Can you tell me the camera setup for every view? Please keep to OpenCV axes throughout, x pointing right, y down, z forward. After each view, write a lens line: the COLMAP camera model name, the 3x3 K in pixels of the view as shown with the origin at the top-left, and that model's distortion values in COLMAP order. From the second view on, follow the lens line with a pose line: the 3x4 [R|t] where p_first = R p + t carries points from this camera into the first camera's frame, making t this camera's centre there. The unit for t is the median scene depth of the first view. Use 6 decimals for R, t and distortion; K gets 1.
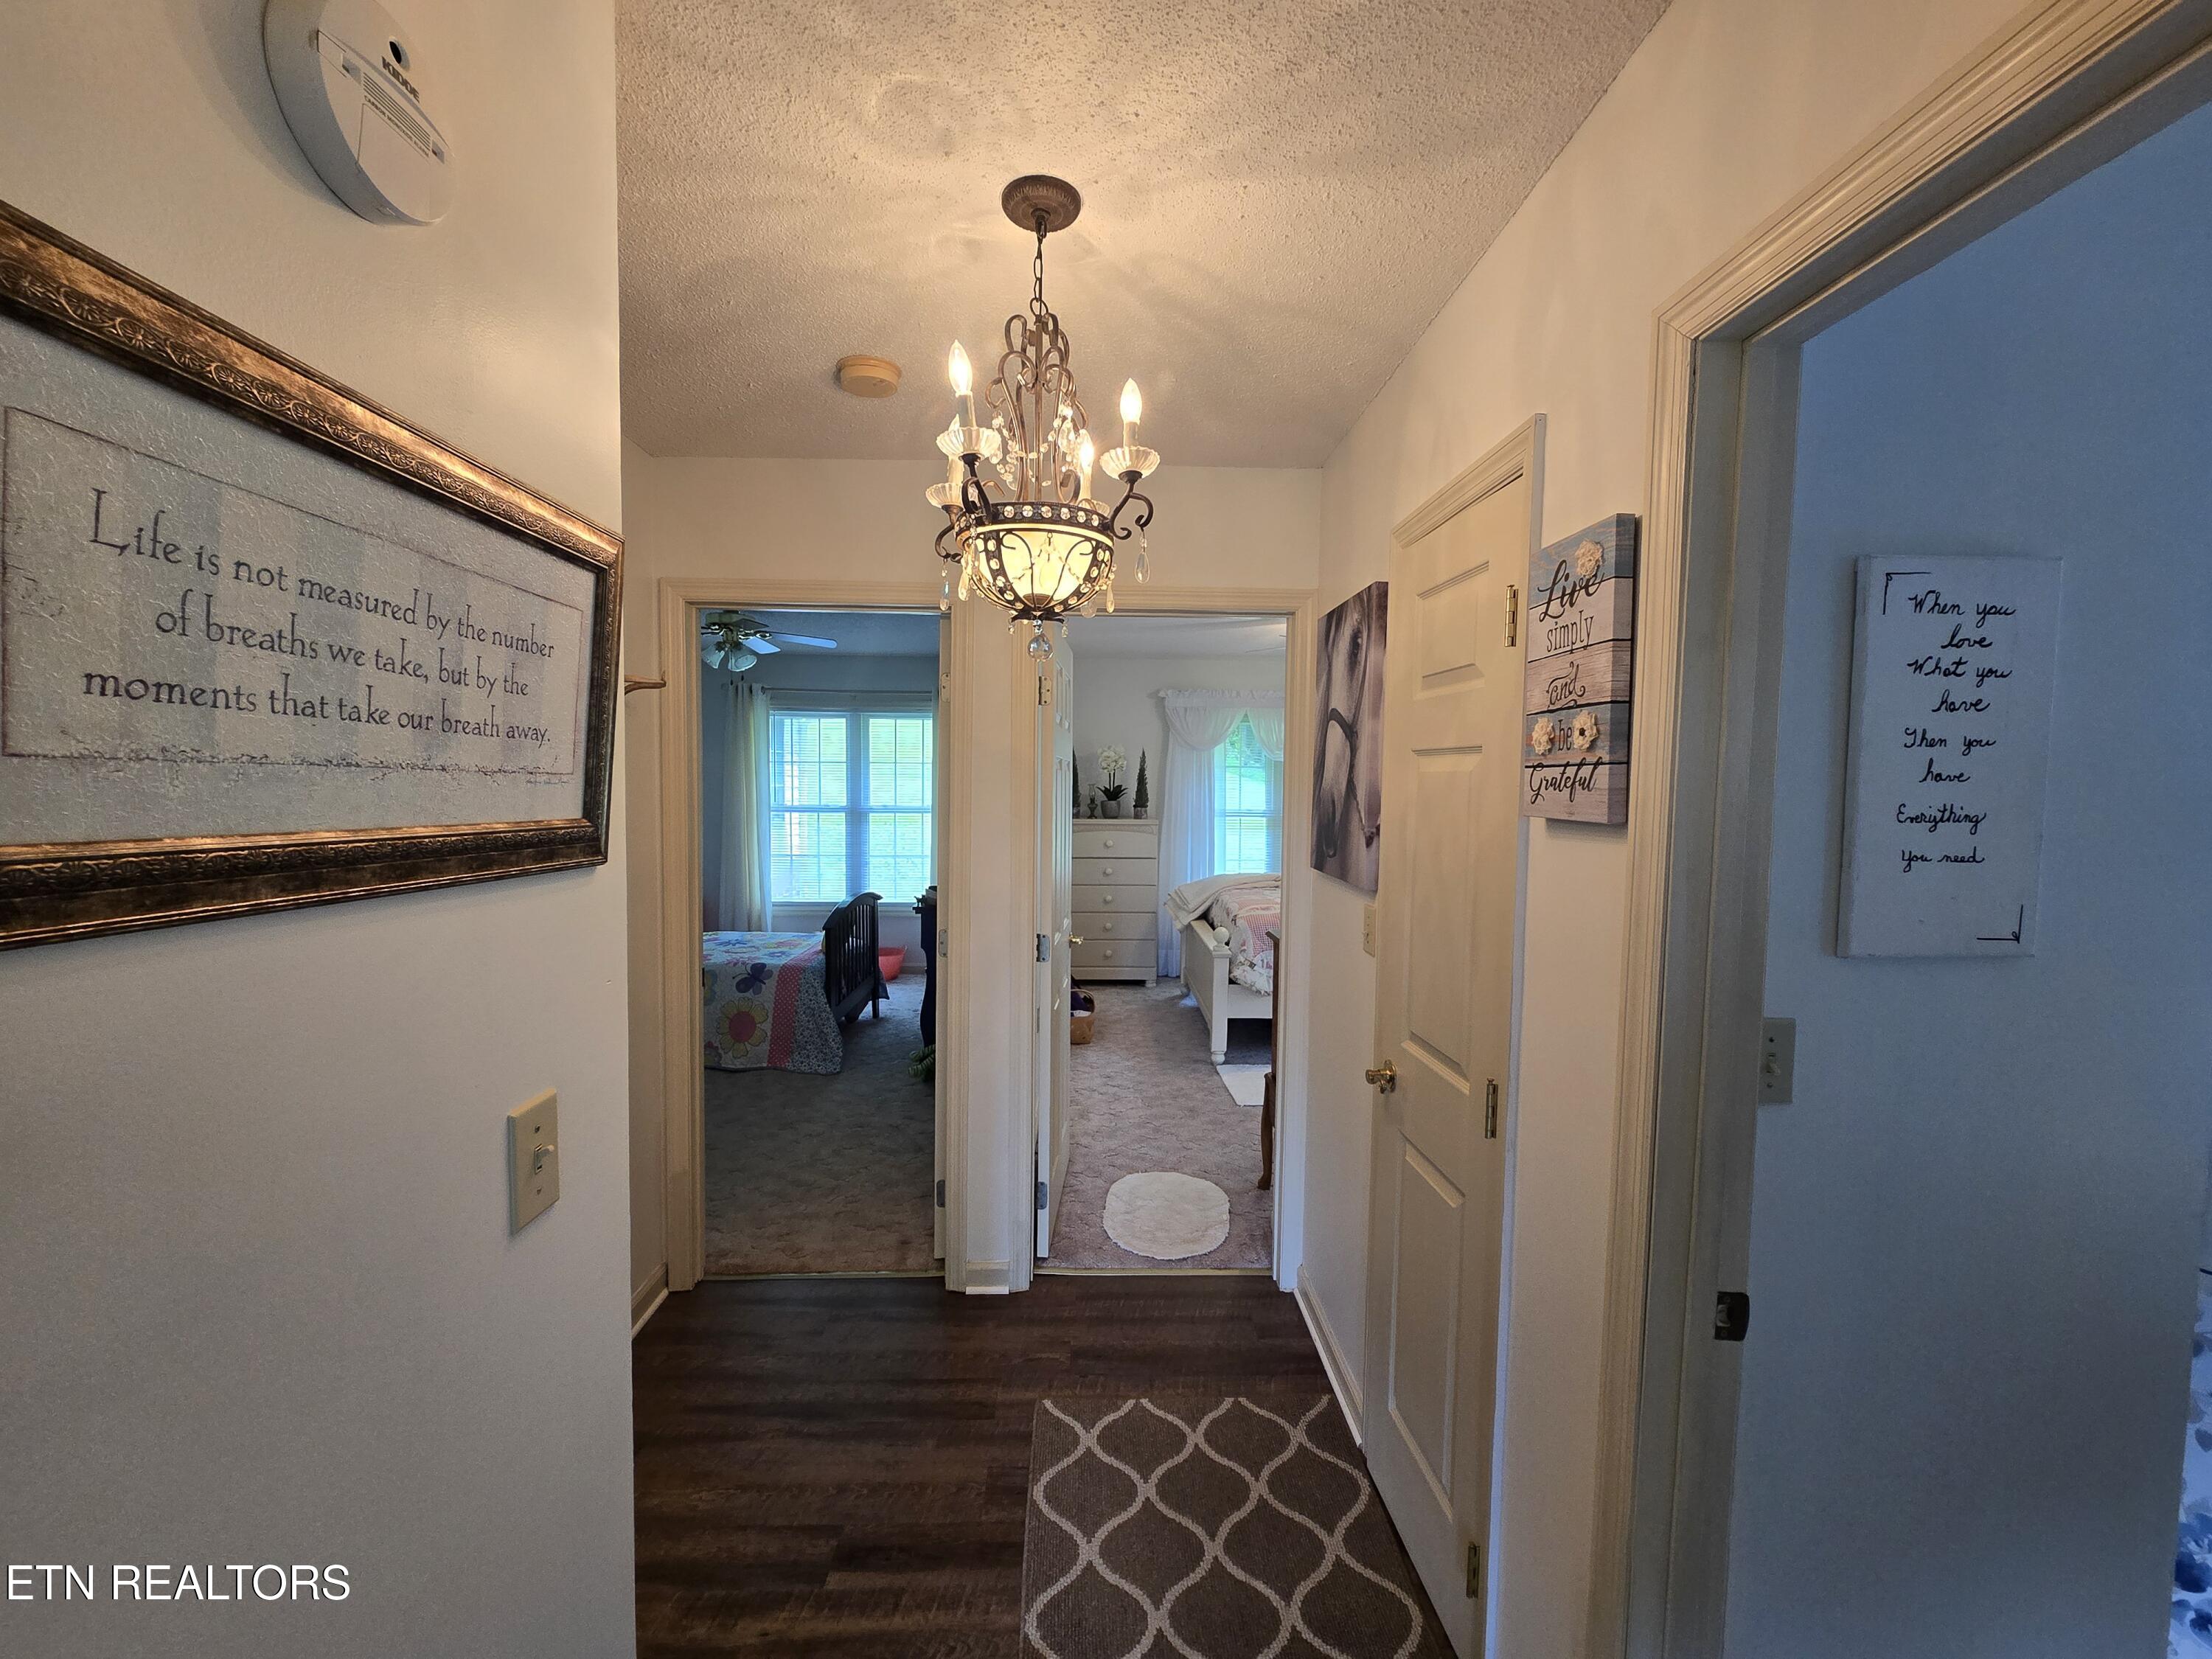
lens RADIAL K [[895.7, 0, 1100.1], [0, 895.7, 827.1], [0, 0, 1]] dist [-0.006777, 0.002612]
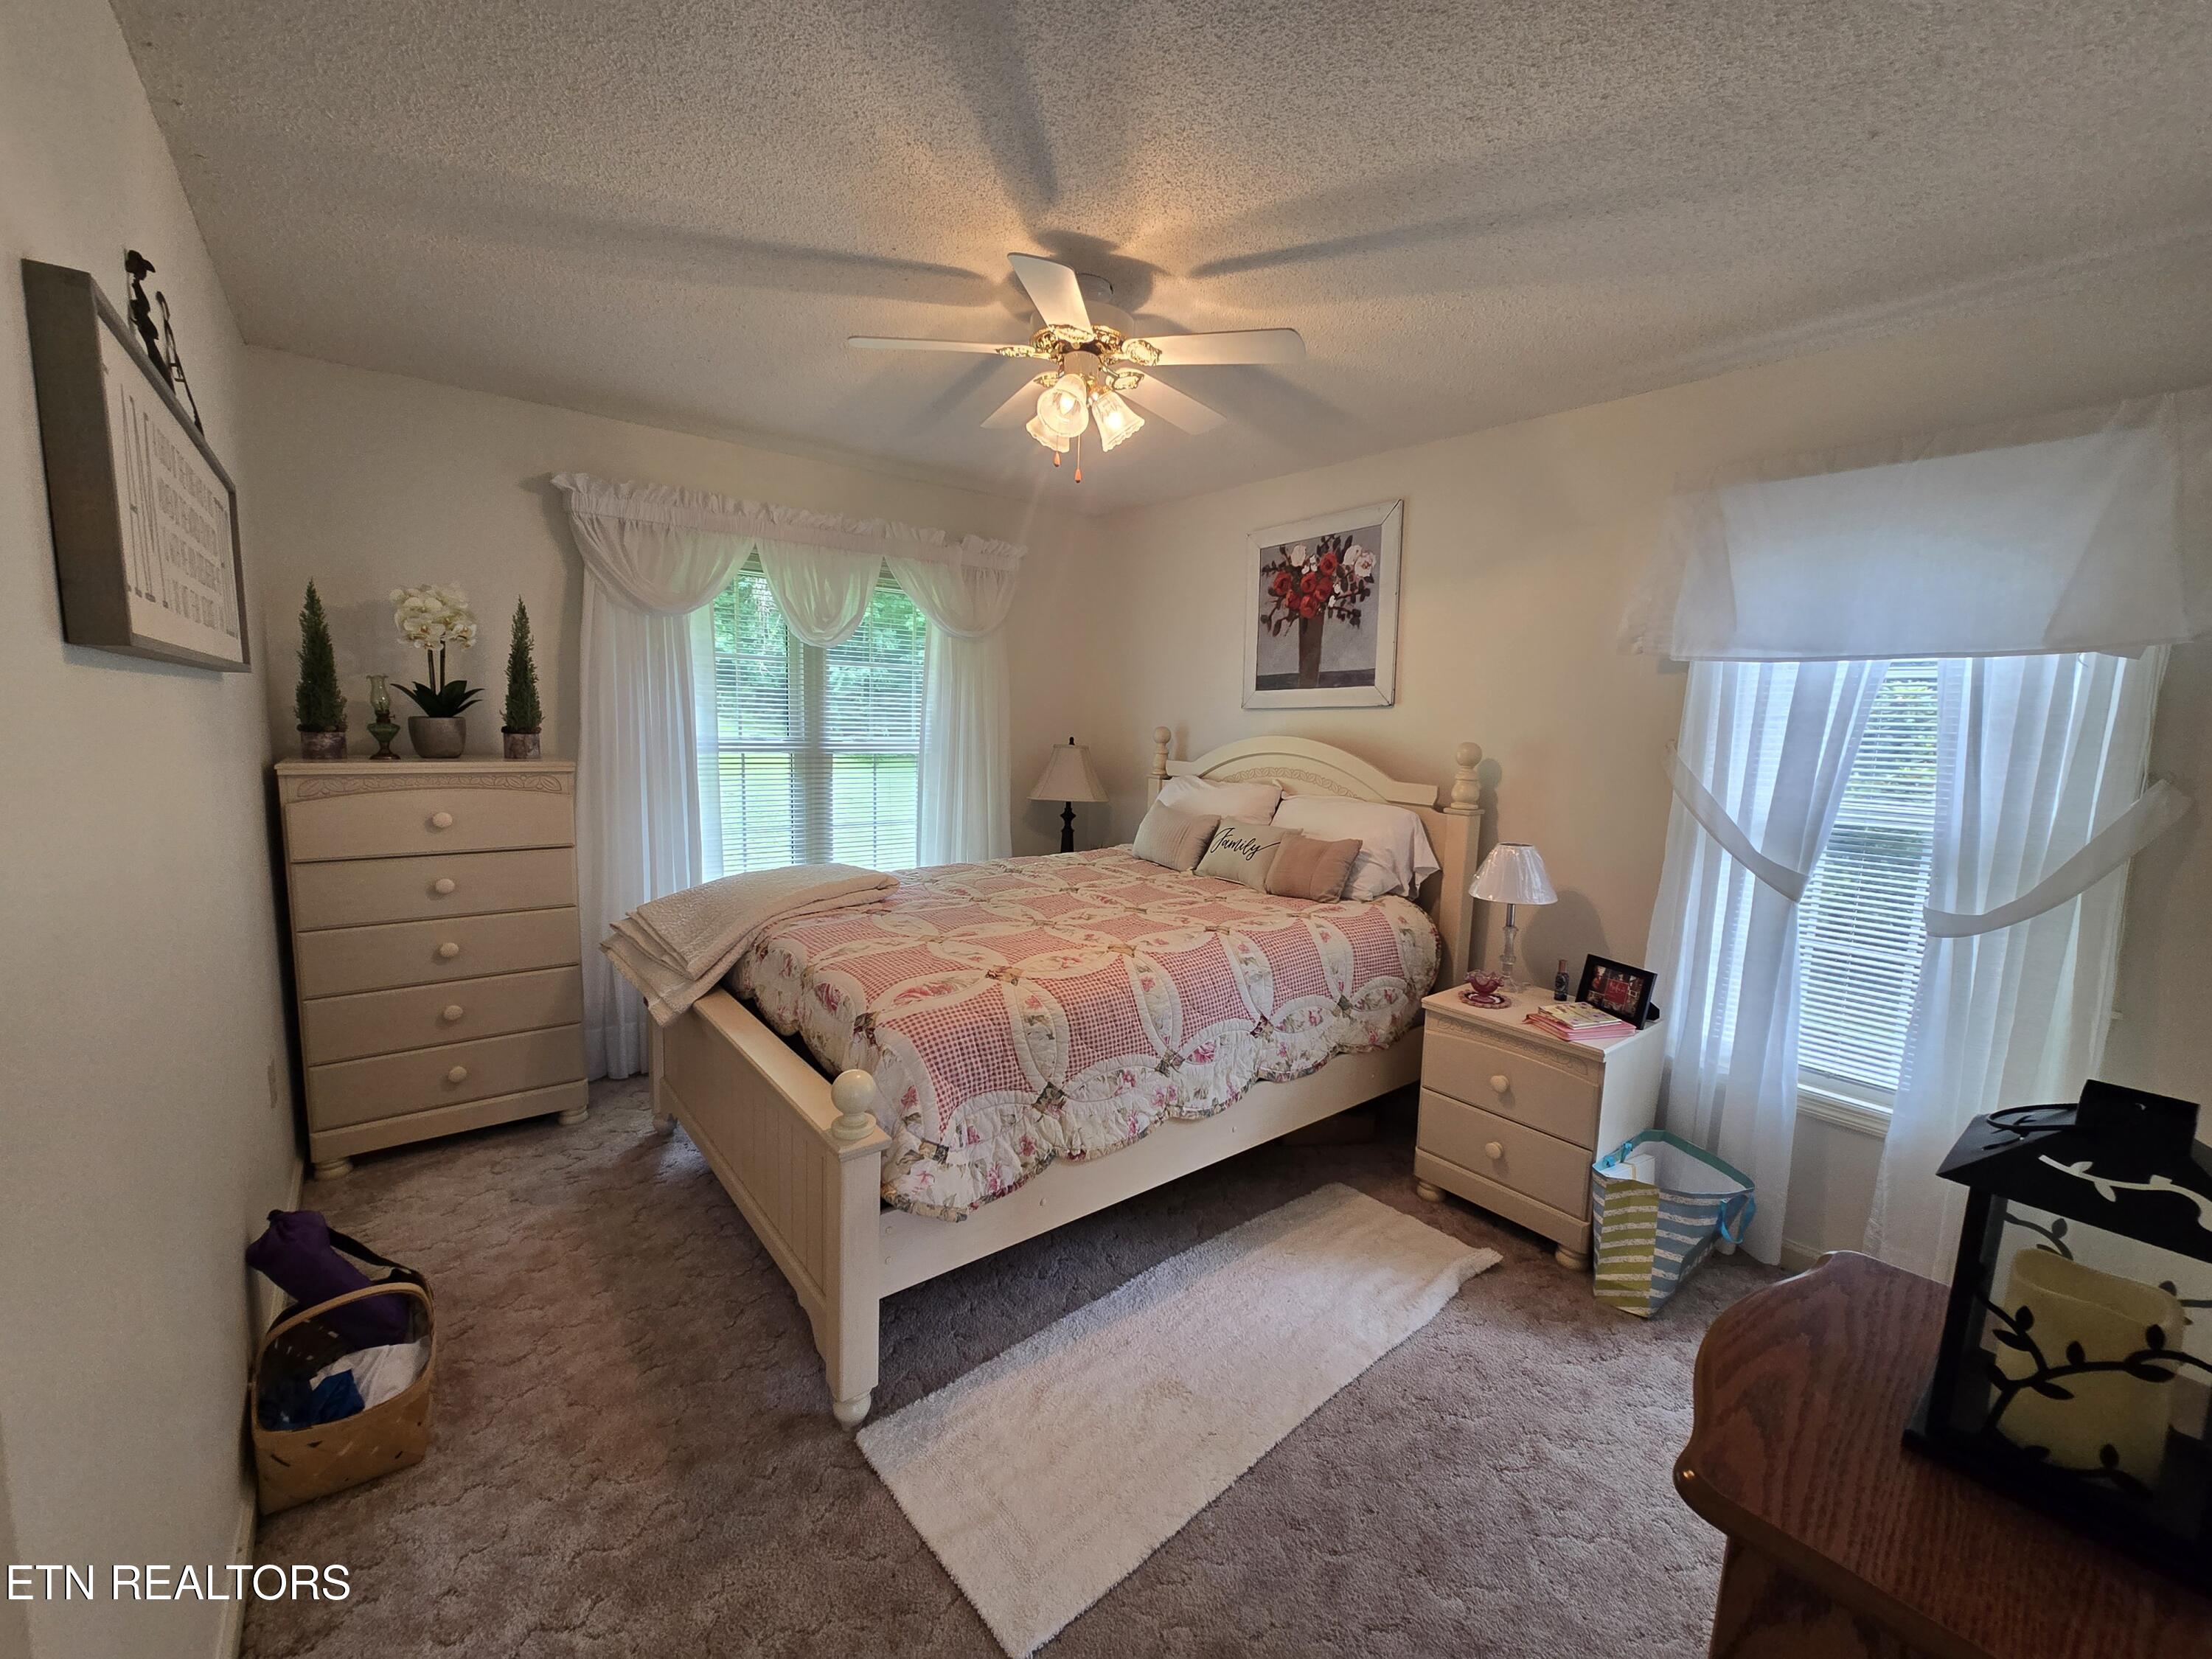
lens RADIAL K [[895.7, 0, 1118.3], [0, 895.7, 827.5], [0, 0, 1]] dist [-0.006777, 0.002612]
pose [[0.786741, -0.061610, 0.614201, 0.002683], [0.009987, 0.996147, 0.087130, -0.011314], [-0.617202, -0.062415, 0.784325, 0.481460]]
